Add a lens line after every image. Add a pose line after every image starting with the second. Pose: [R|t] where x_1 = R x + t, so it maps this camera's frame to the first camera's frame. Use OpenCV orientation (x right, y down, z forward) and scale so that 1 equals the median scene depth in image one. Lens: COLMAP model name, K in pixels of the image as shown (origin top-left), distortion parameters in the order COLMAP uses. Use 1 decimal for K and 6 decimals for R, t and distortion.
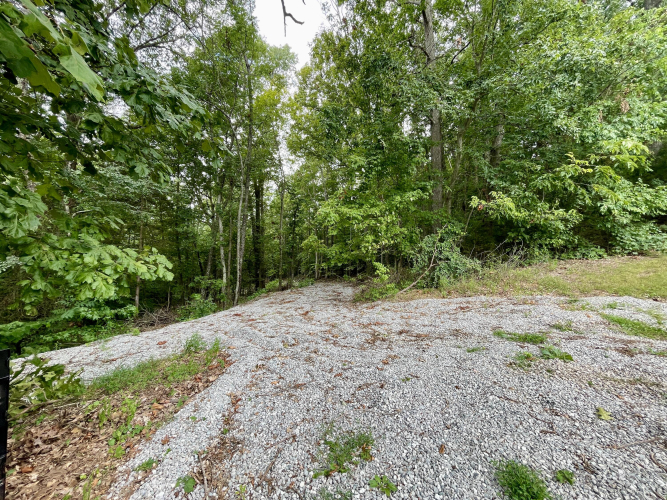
lens RADIAL K [[271.4, 0, 331.1], [0, 271.4, 252.2], [0, 0, 1]] dist [-0.001030, -0.000763]
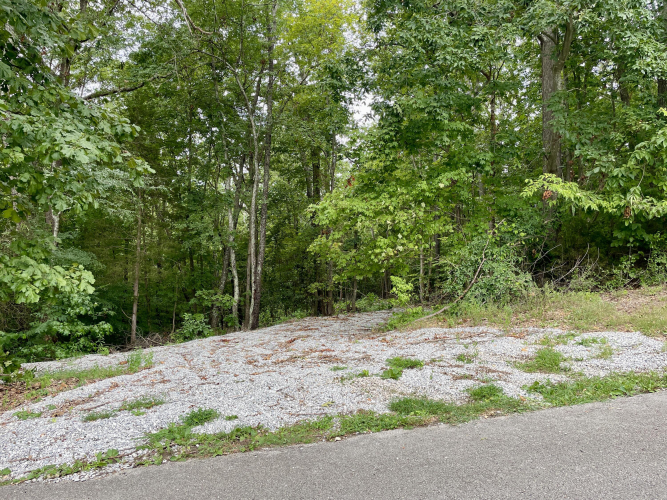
lens RADIAL K [[497.8, 0, 334.9], [0, 497.8, 249.0], [0, 0, 1]] dist [-0.009932, -0.013799]
pose [[0.959272, -0.000491, -0.282483, 0.481266], [-0.000401, 0.999995, -0.003098, -0.036739], [0.282484, 0.003085, 0.959267, -0.356675]]
